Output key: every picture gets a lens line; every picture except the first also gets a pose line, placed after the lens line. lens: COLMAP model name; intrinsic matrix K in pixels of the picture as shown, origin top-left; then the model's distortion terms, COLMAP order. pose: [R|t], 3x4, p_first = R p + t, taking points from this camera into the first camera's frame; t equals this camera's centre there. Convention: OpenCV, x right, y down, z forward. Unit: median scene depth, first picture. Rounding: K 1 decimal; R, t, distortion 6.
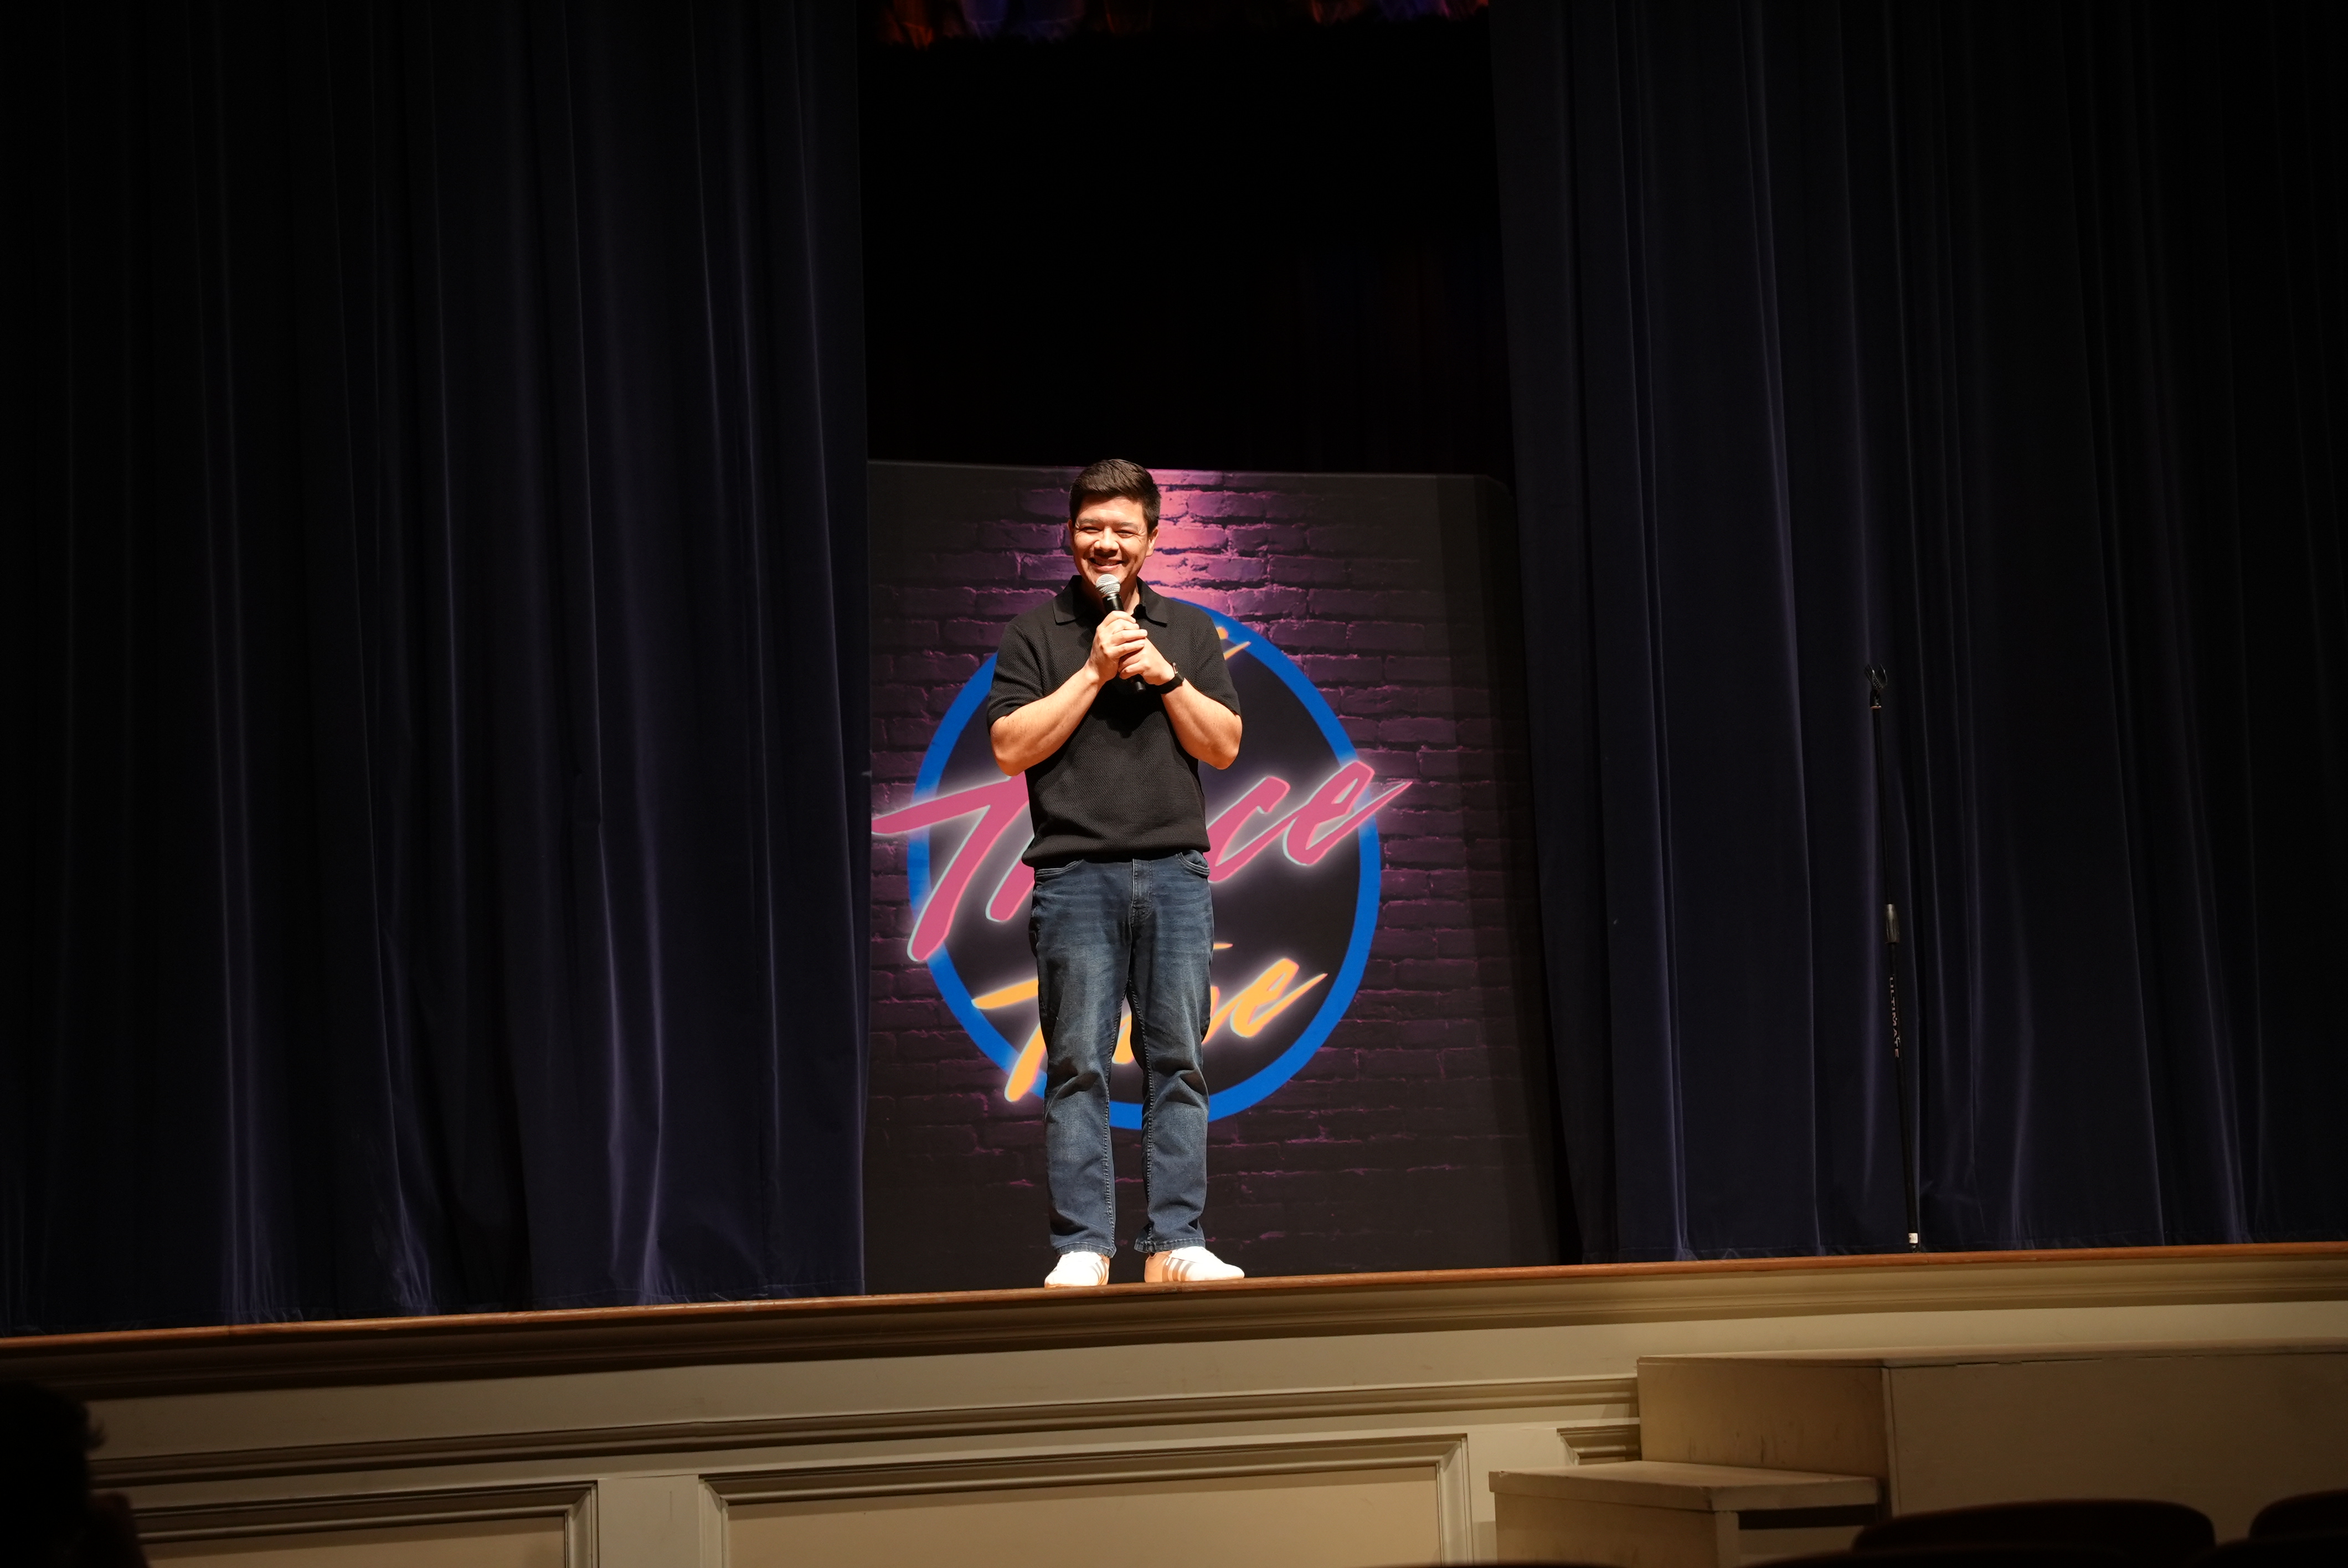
lens RADIAL K [[4469.3, 0, 1152.1], [0, 4469.3, 808.3], [0, 0, 1]] dist [0.330843, 0.000000]
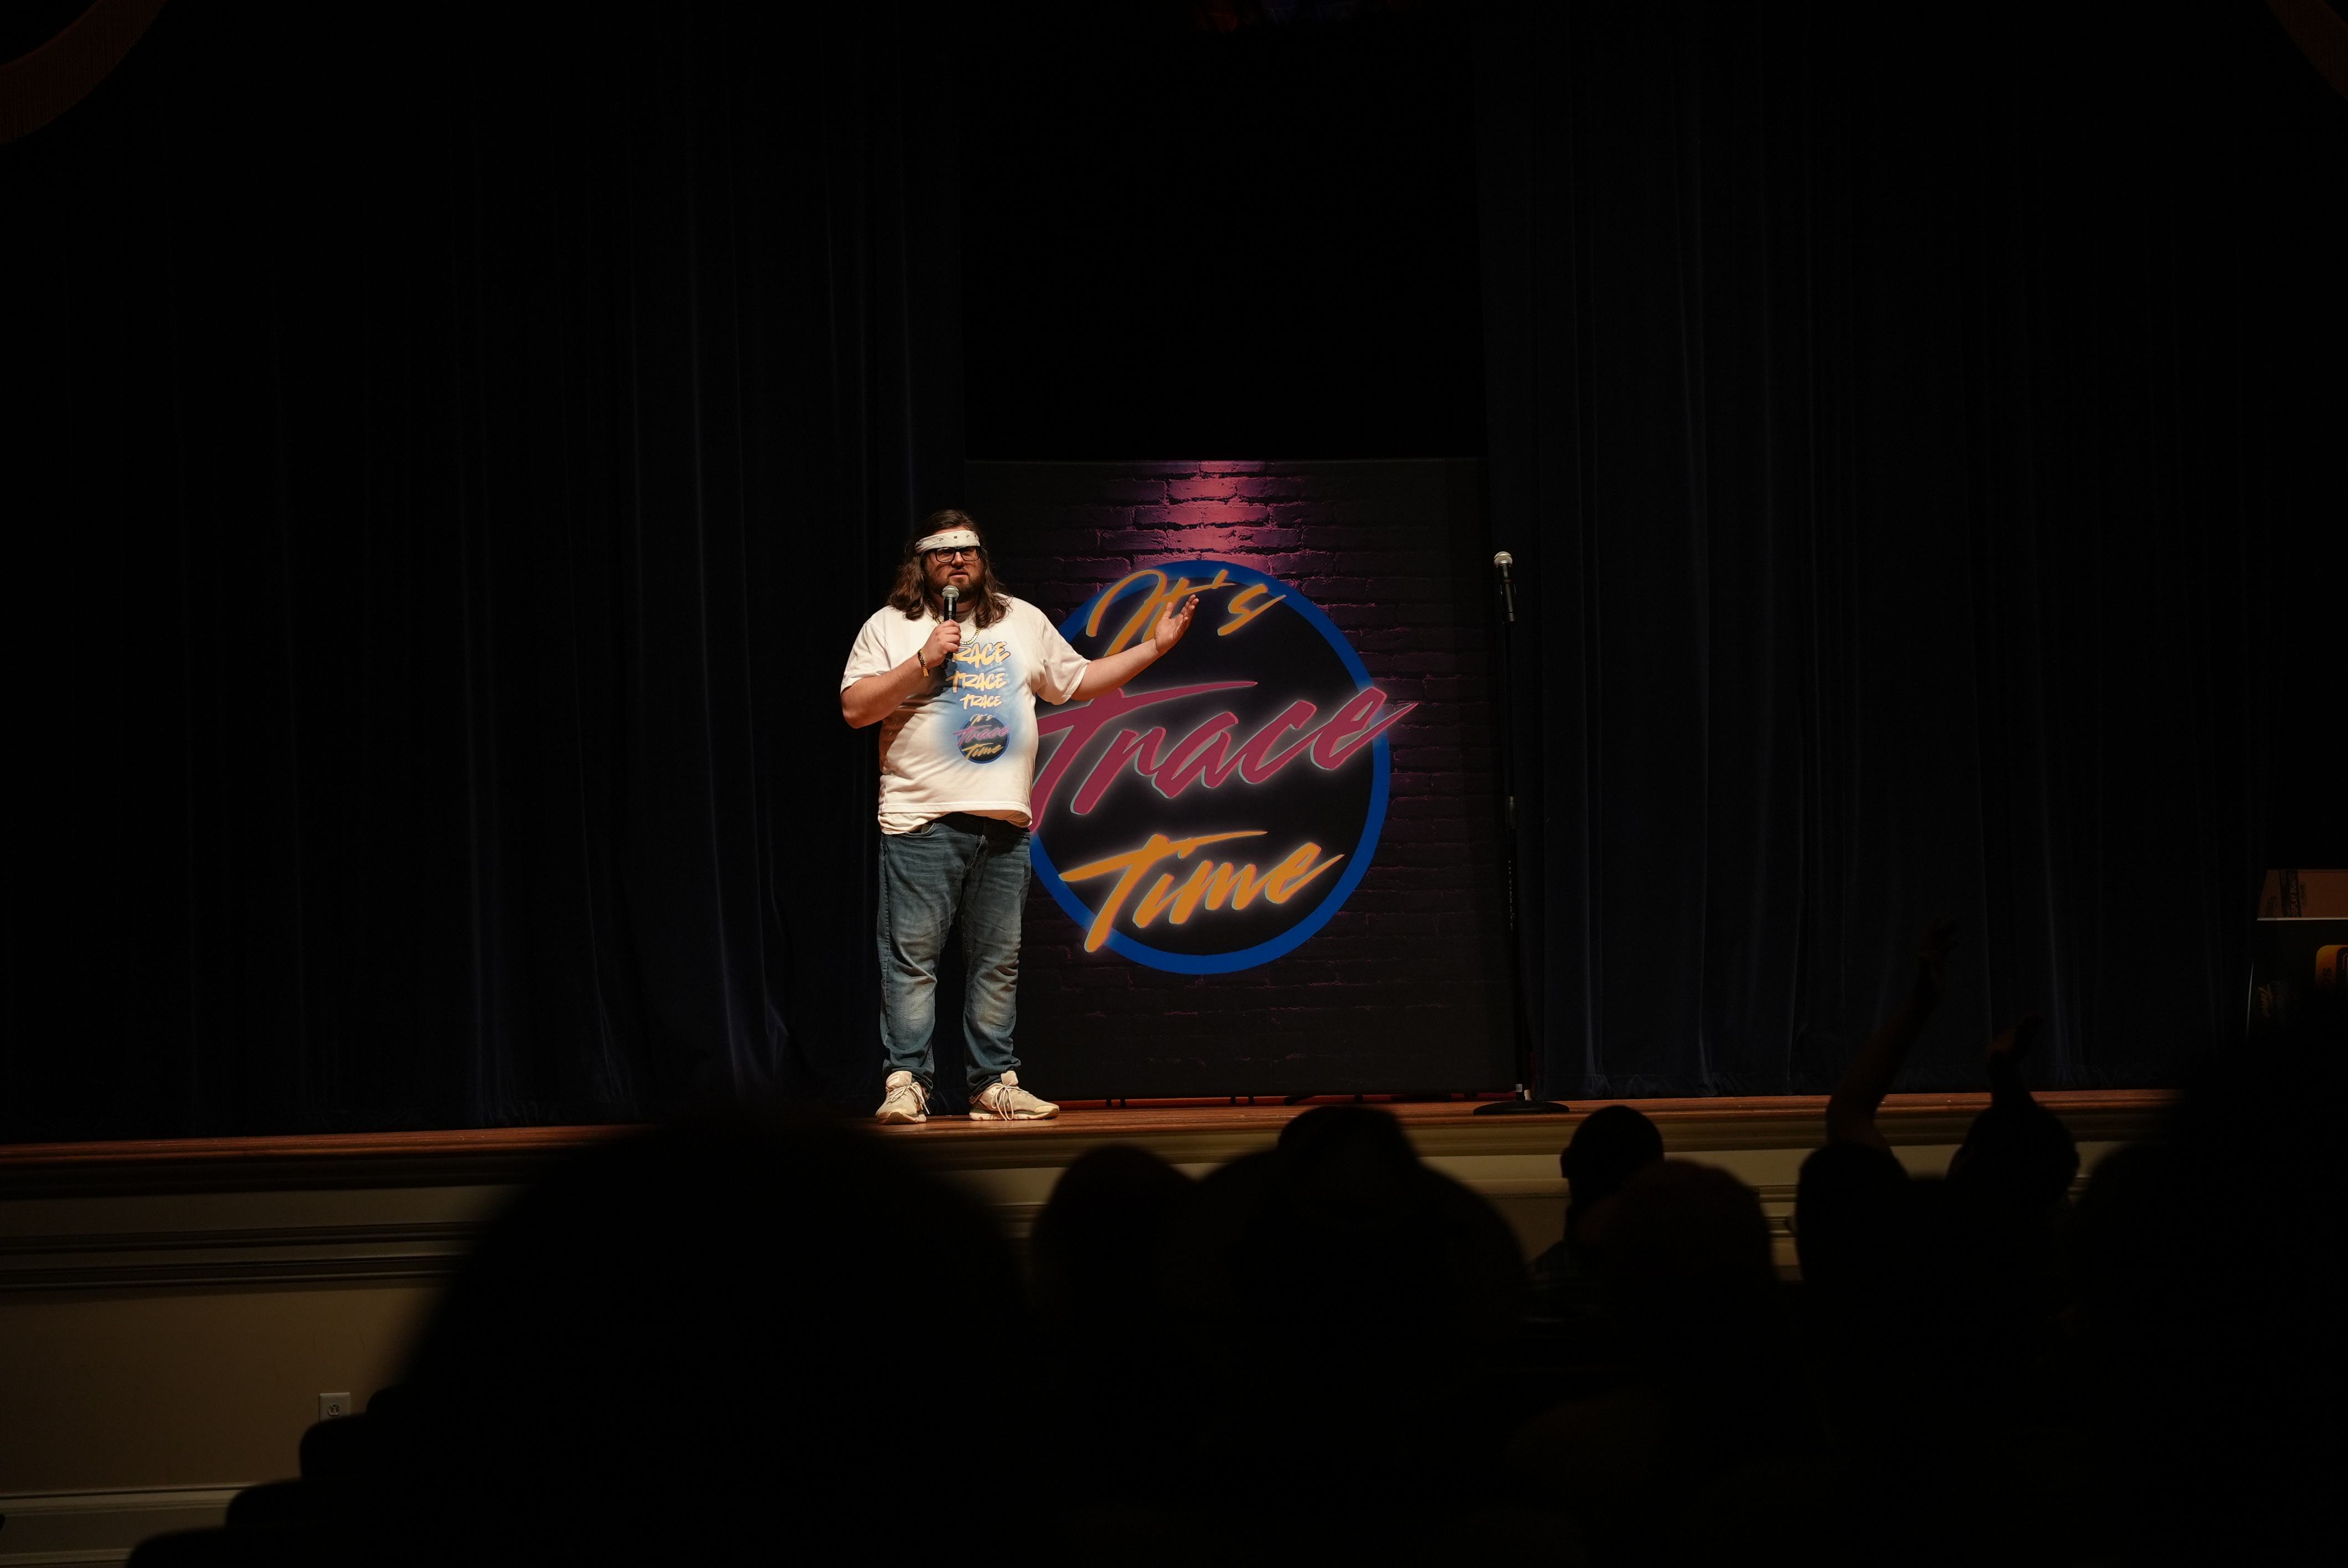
lens RADIAL K [[4469.3, 0, 1191.9], [0, 4469.3, 784.1], [0, 0, 1]] dist [0.330843, 0.000000]
pose [[0.981189, 0.006920, -0.192923, 0.243413], [0.003736, 0.998490, 0.054813, -0.053528], [0.193011, -0.054503, 0.979682, -0.263456]]
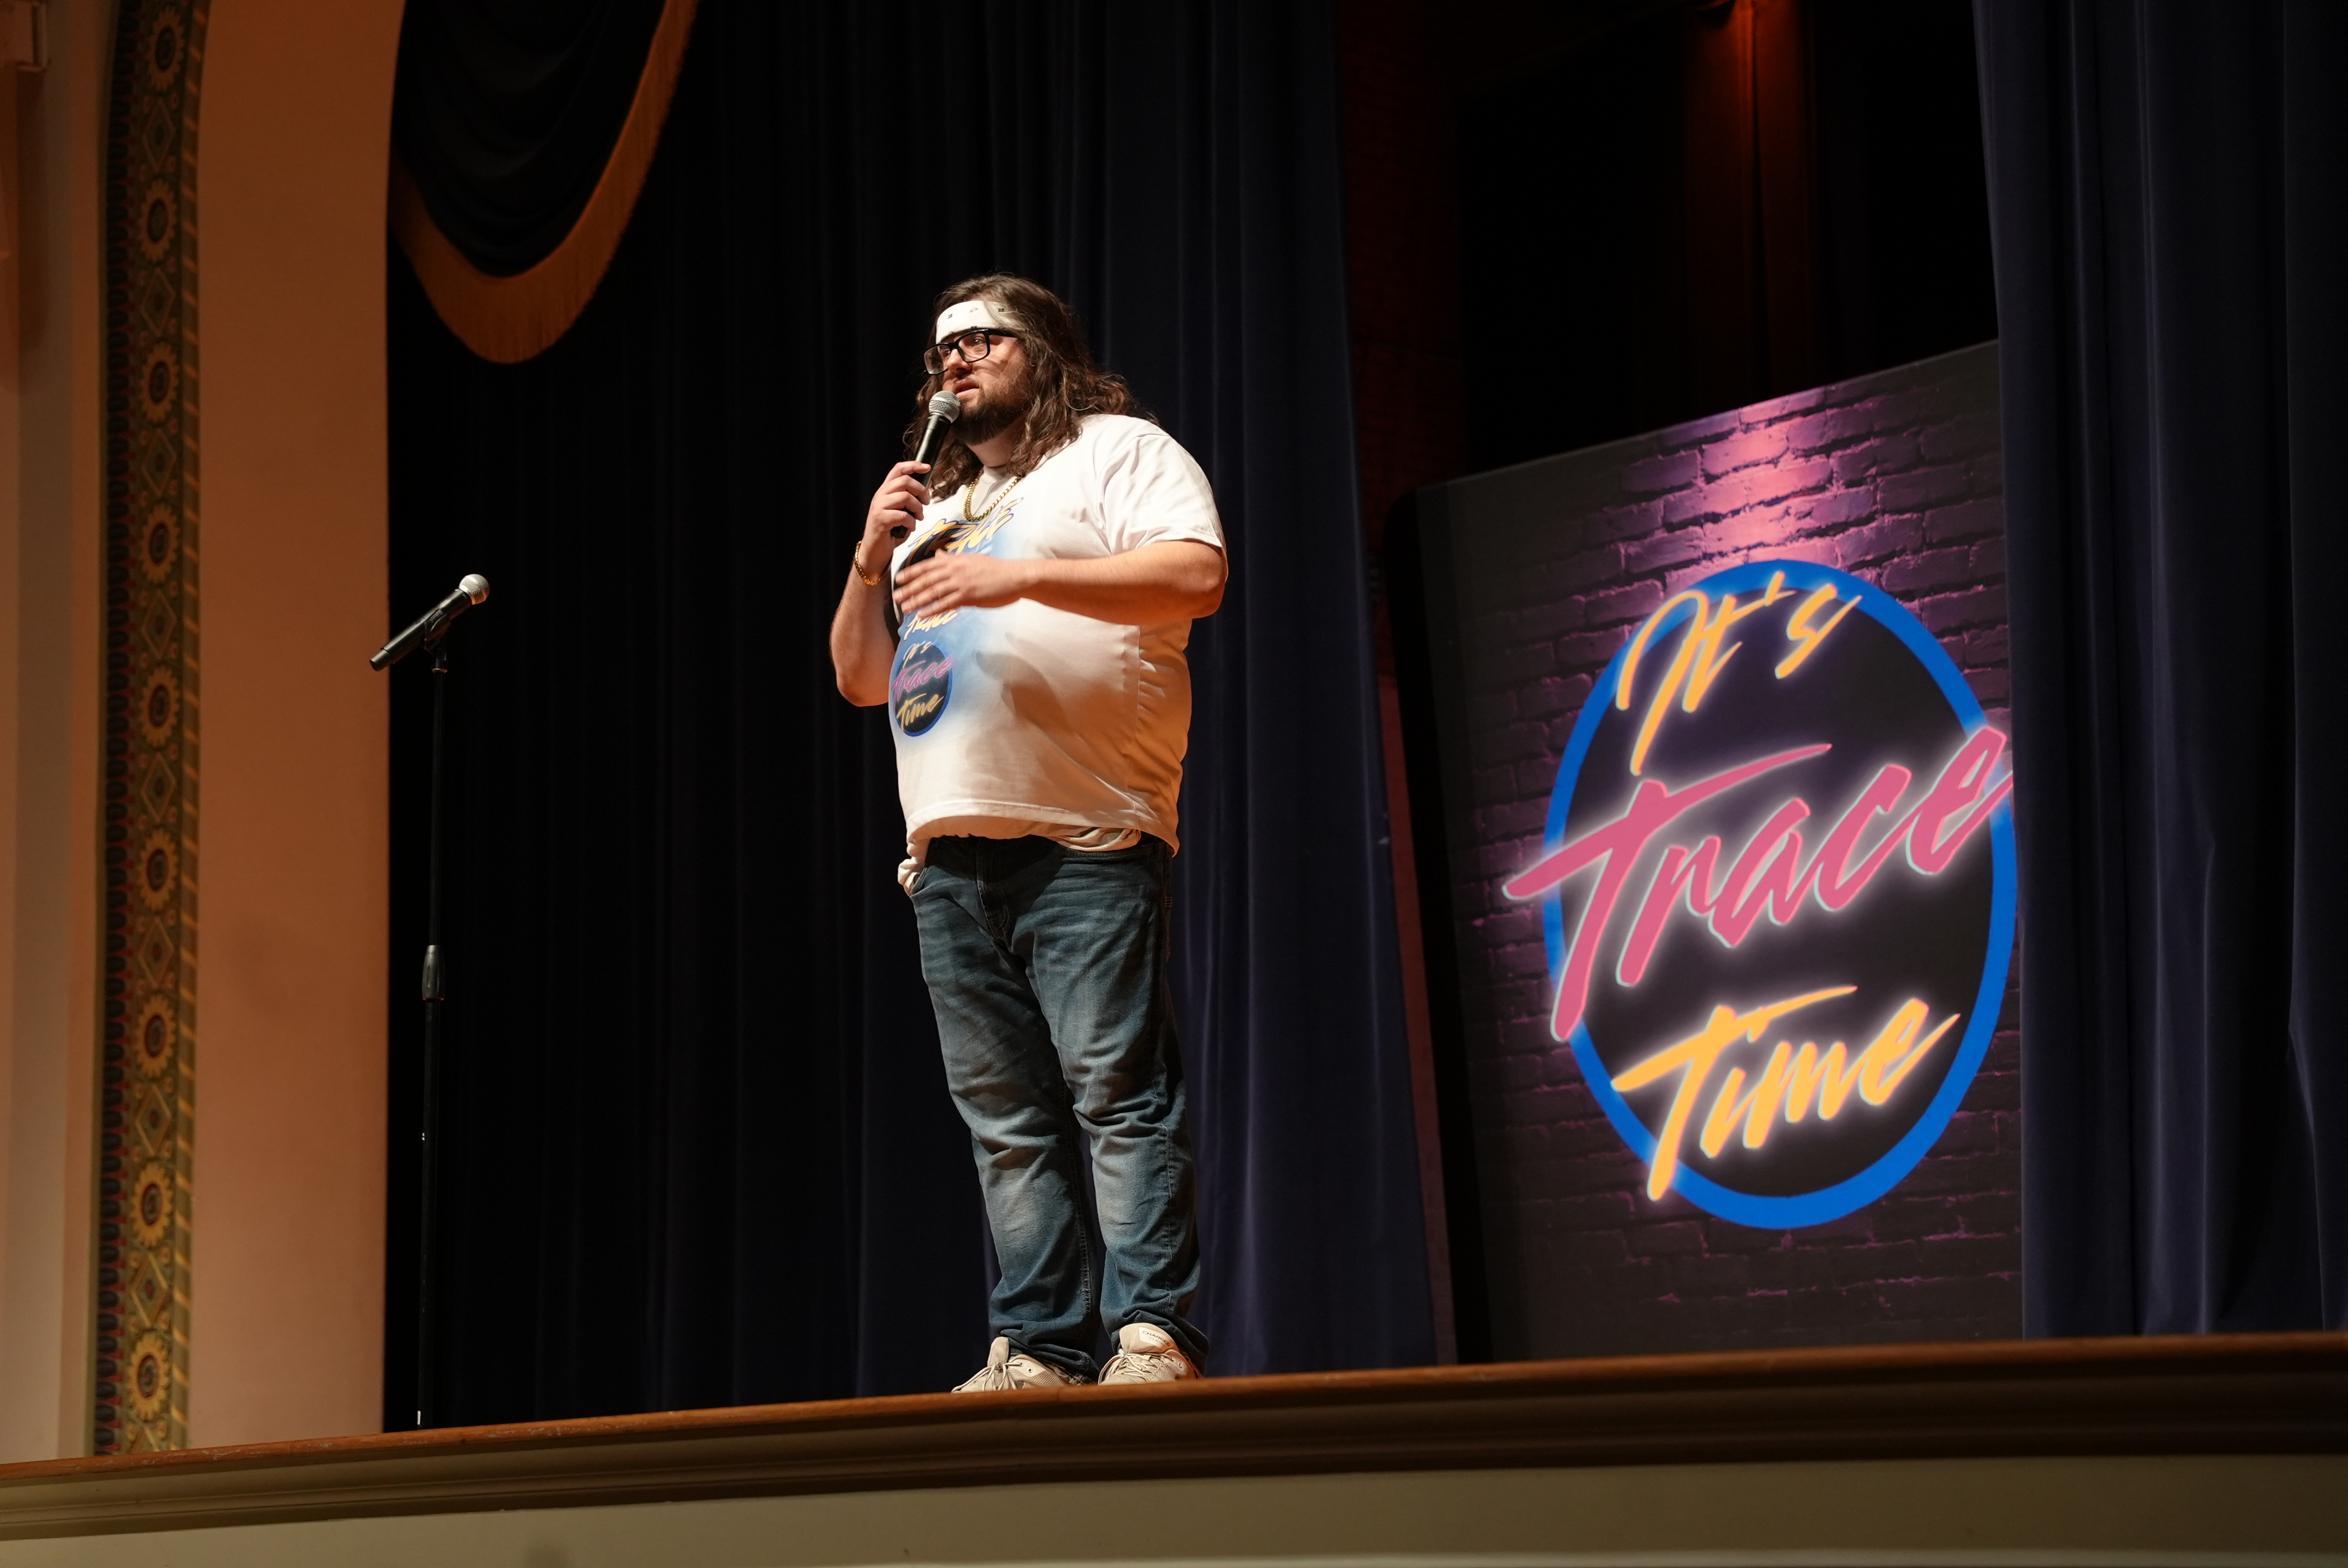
lens RADIAL K [[4469.3, 0, 1178.8], [0, 4469.3, 807.2], [0, 0, 1]] dist [0.330843, 0.000000]
pose [[0.388399, -0.111656, -0.914702, 0.690288], [0.114742, 0.990767, -0.072219, 0.042346], [0.914320, -0.076904, 0.397624, 0.578165]]
